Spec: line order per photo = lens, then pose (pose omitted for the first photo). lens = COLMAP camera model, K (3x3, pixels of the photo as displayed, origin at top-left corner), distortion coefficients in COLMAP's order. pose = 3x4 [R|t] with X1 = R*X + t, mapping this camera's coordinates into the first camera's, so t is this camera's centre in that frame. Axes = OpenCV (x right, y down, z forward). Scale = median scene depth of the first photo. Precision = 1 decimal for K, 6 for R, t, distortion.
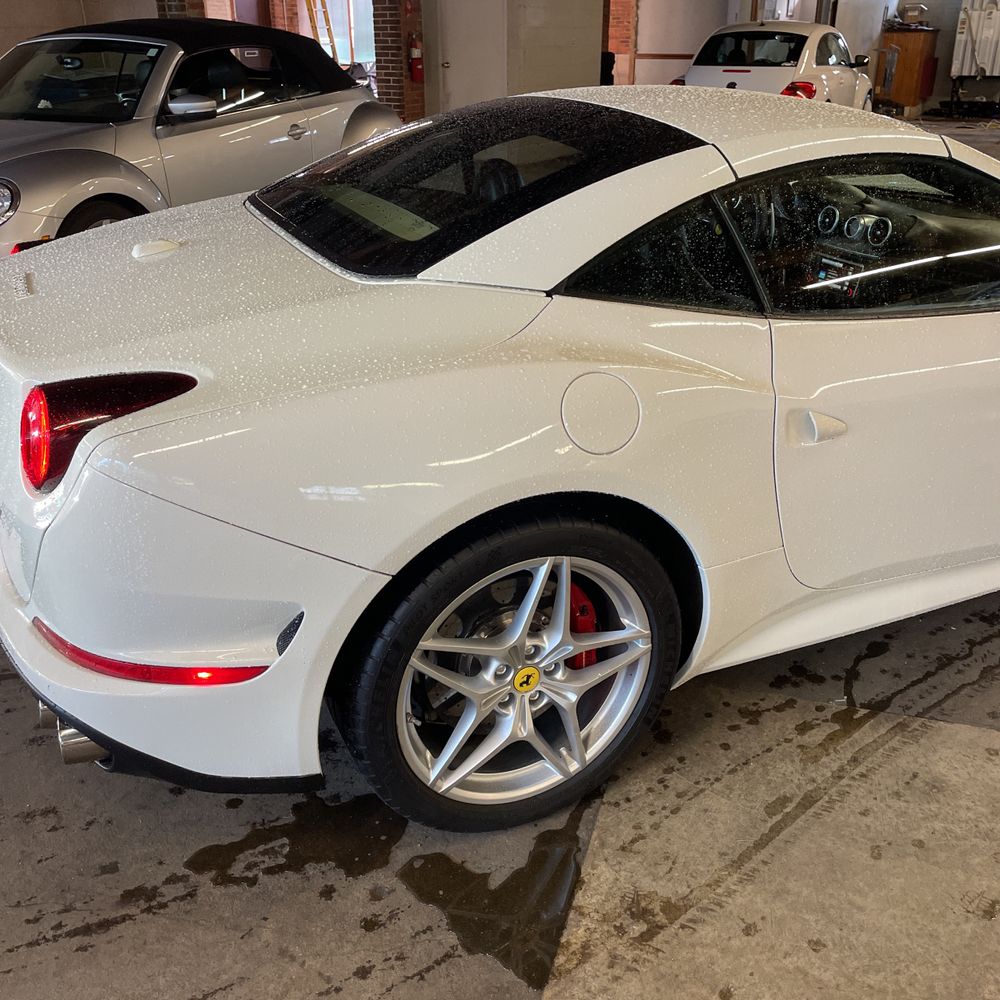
lens RADIAL K [[1021.7, 0, 498.9], [0, 1021.7, 475.5], [0, 0, 1]] dist [0.072437, -0.113210]
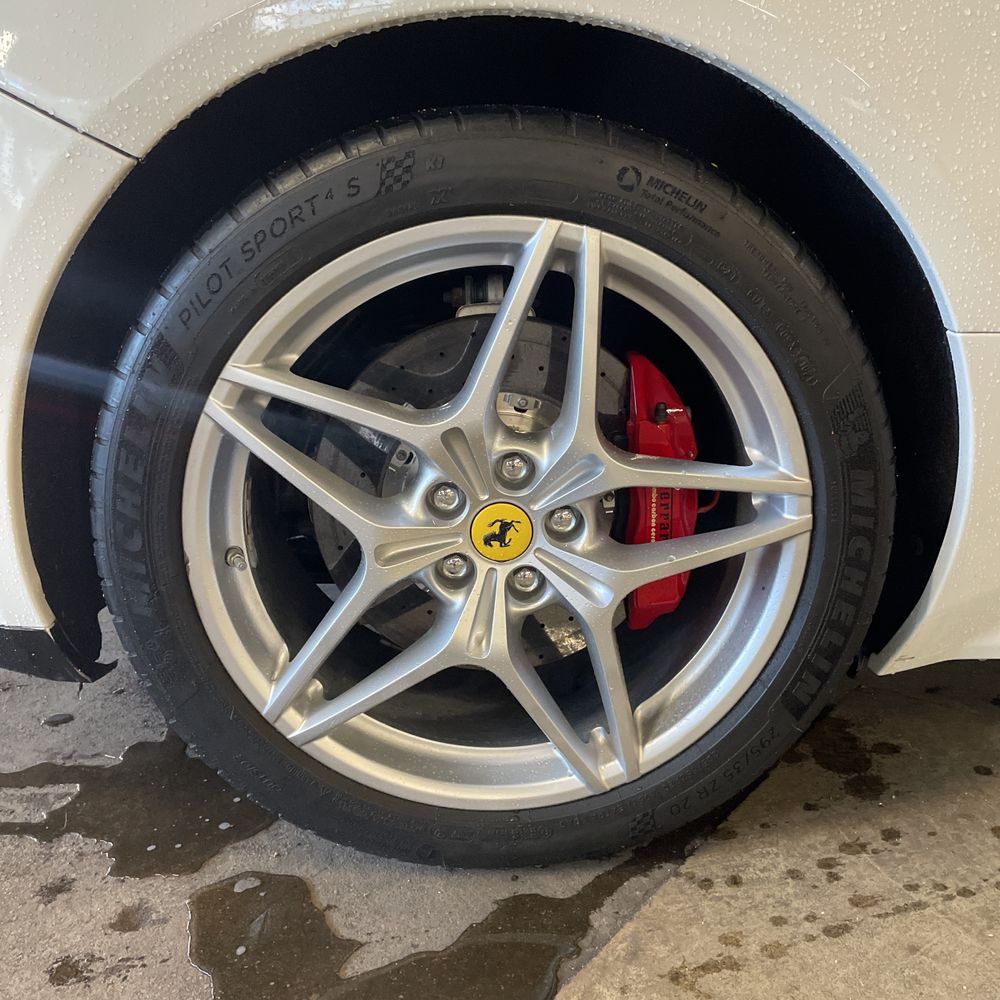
lens RADIAL K [[1012.6, 0, 496.8], [0, 1012.6, 483.1], [0, 0, 1]] dist [0.079798, -0.107087]
pose [[0.926376, 0.109906, -0.360205, 0.176126], [-0.150534, 0.984799, -0.086663, 0.204950], [0.345204, 0.134505, 0.928839, 0.542379]]
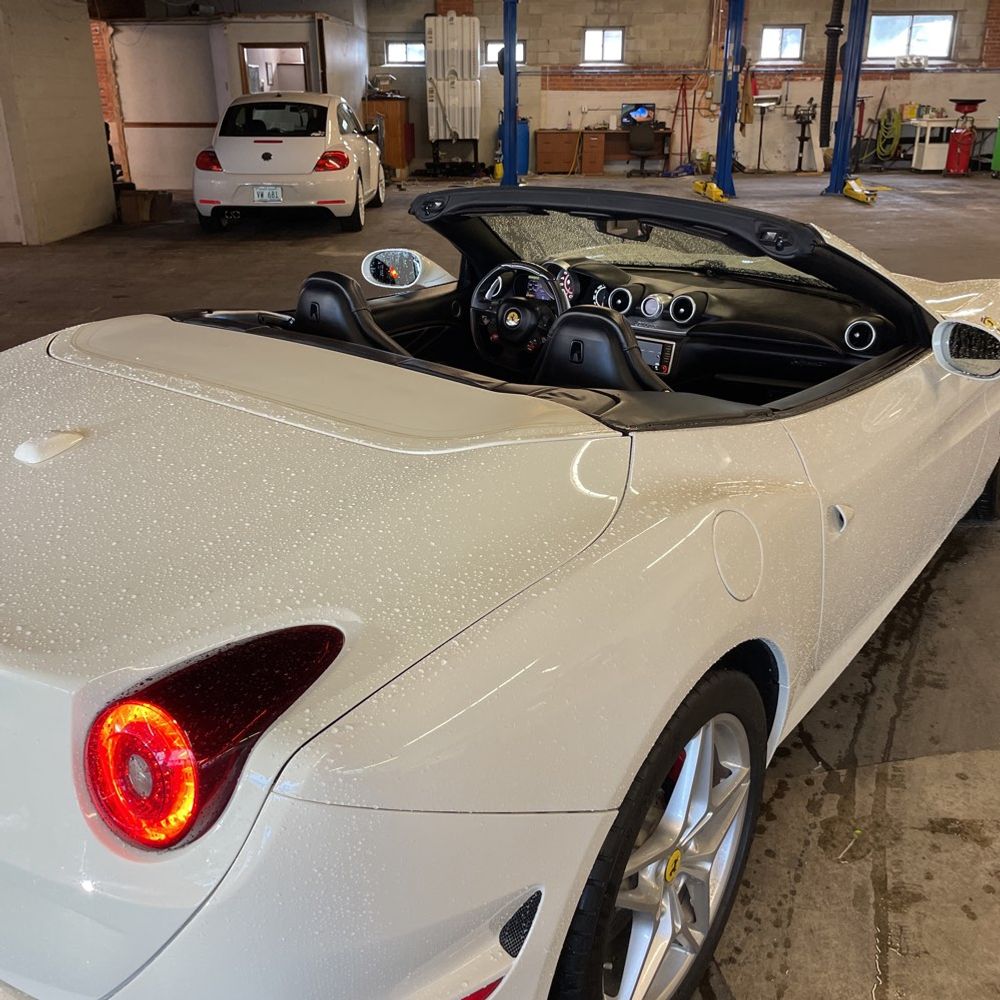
lens RADIAL K [[1012.6, 0, 496.8], [0, 1012.6, 483.1], [0, 0, 1]] dist [0.079798, -0.107087]
pose [[0.877800, -0.175008, 0.445914, -0.414277], [0.194478, 0.980905, 0.002137, -0.144798], [-0.437773, 0.084845, 0.895073, 0.240383]]
